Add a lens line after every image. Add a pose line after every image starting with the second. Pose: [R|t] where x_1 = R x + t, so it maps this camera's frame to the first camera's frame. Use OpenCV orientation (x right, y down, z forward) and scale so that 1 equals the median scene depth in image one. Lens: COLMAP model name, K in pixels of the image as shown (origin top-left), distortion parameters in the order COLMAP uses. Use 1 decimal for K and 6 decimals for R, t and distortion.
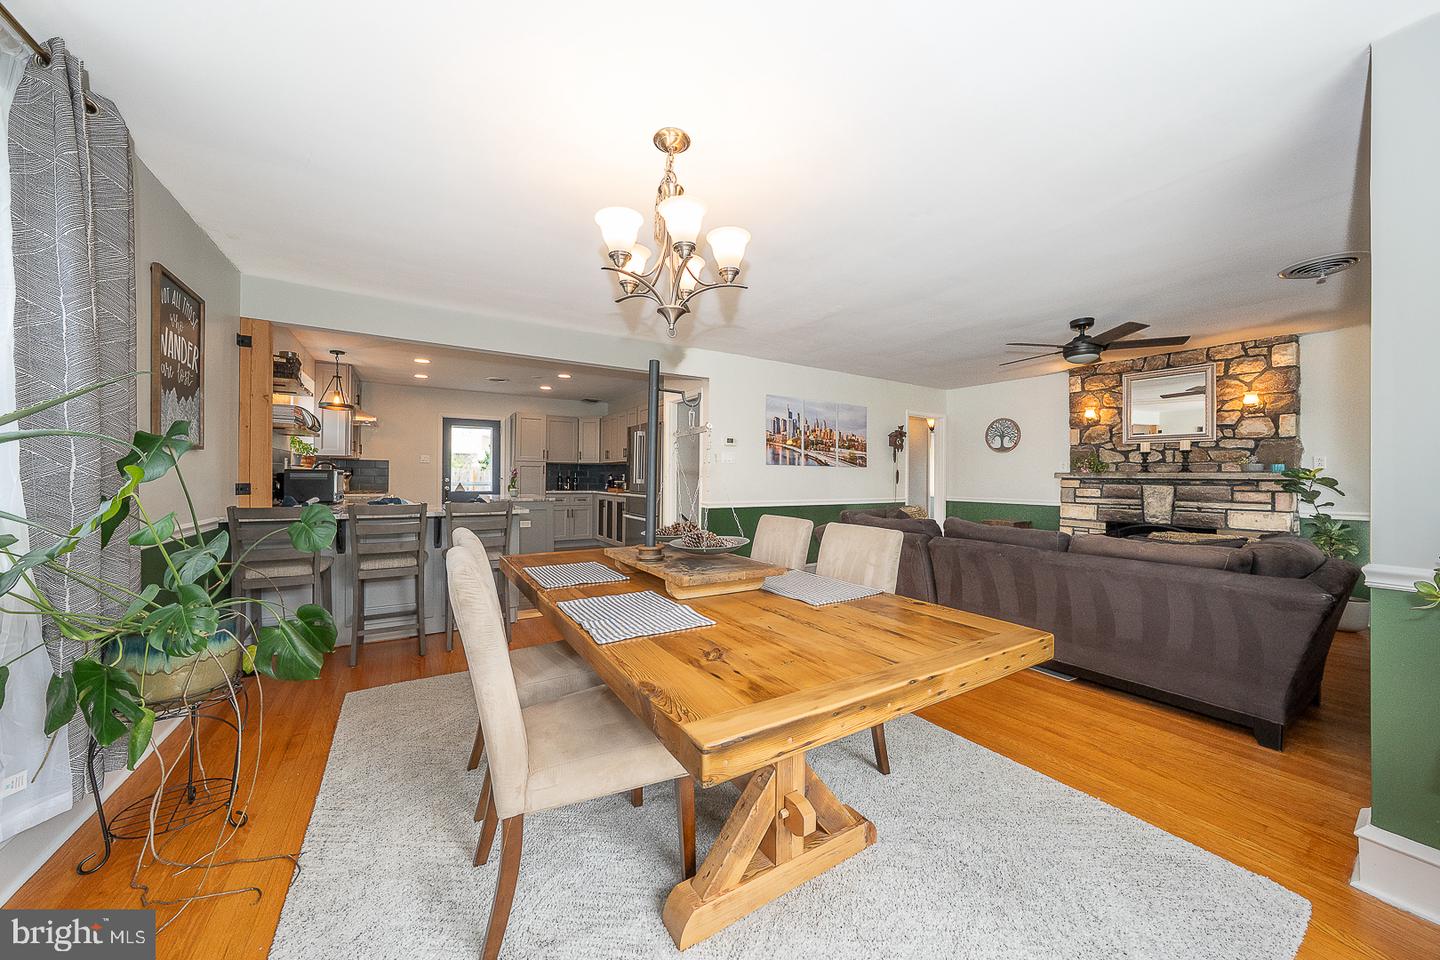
lens RADIAL K [[493.0, 0, 719.6], [0, 493.0, 475.0], [0, 0, 1]] dist [-0.029445, 0.005924]
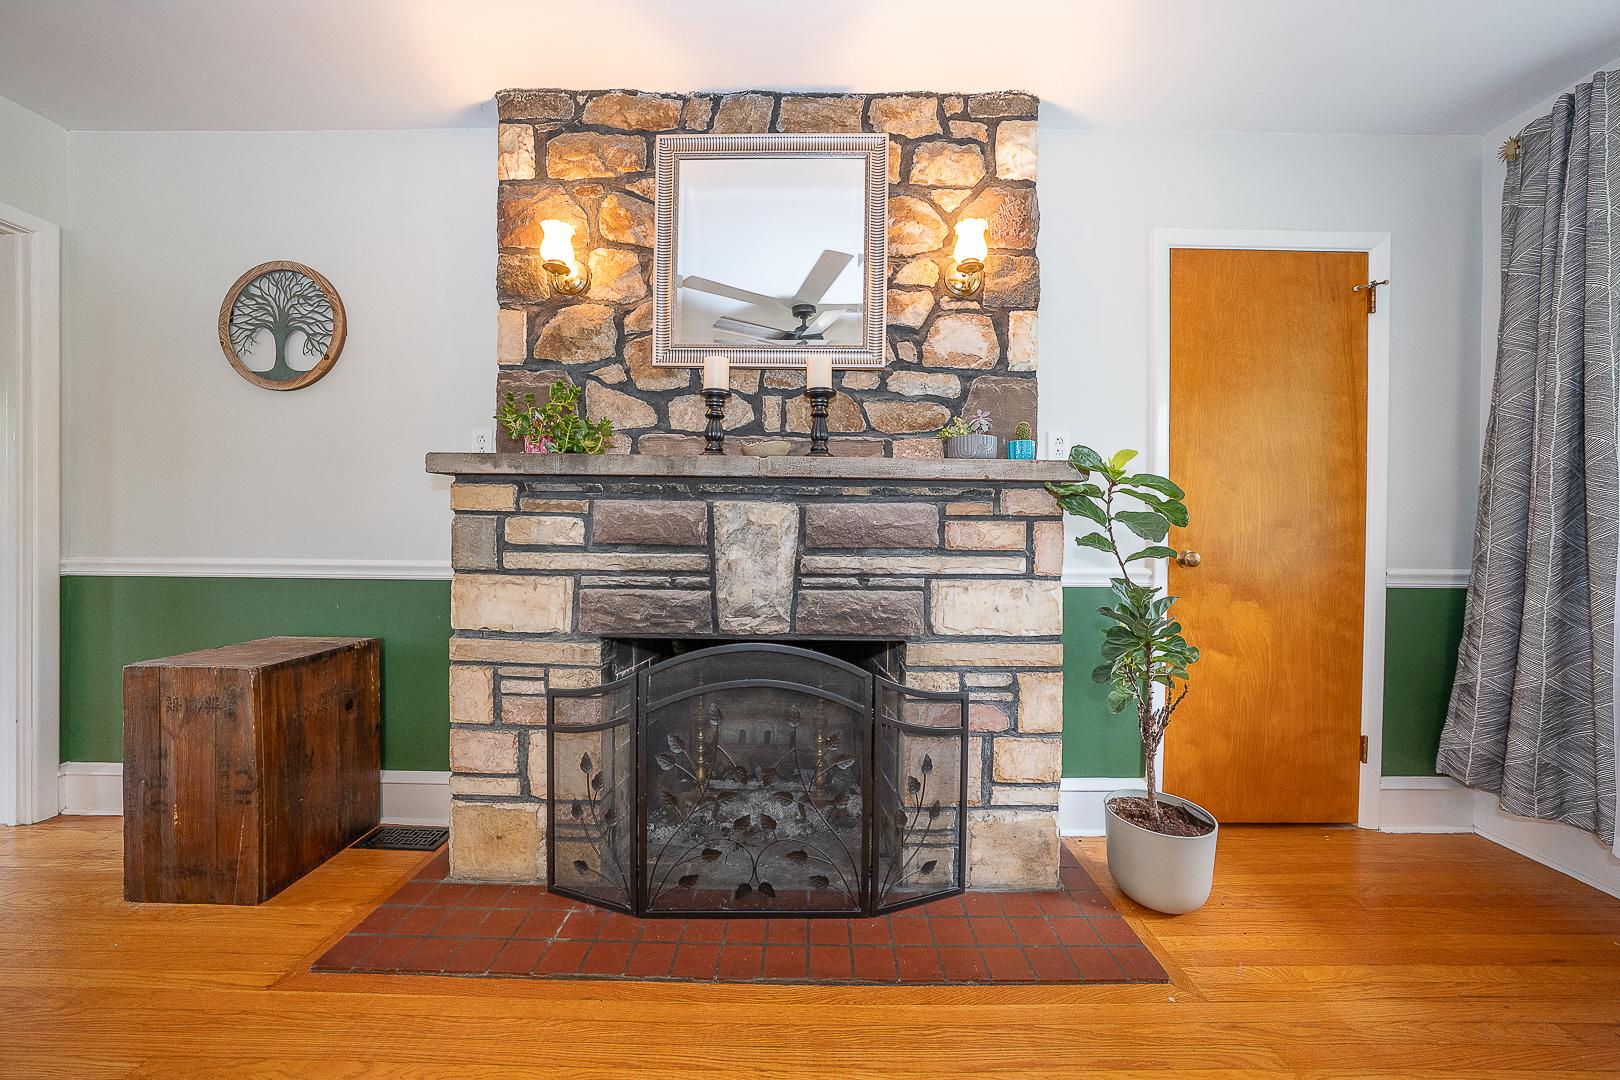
lens RADIAL K [[554.6, 0, 809.5], [0, 554.6, 534.4], [0, 0, 1]] dist [-0.029445, 0.005924]
pose [[0.536990, -0.005336, 0.843571, 0.663904], [-0.008444, 0.999896, 0.011700, 0.037907], [-0.843546, -0.013406, 0.536889, 0.816389]]
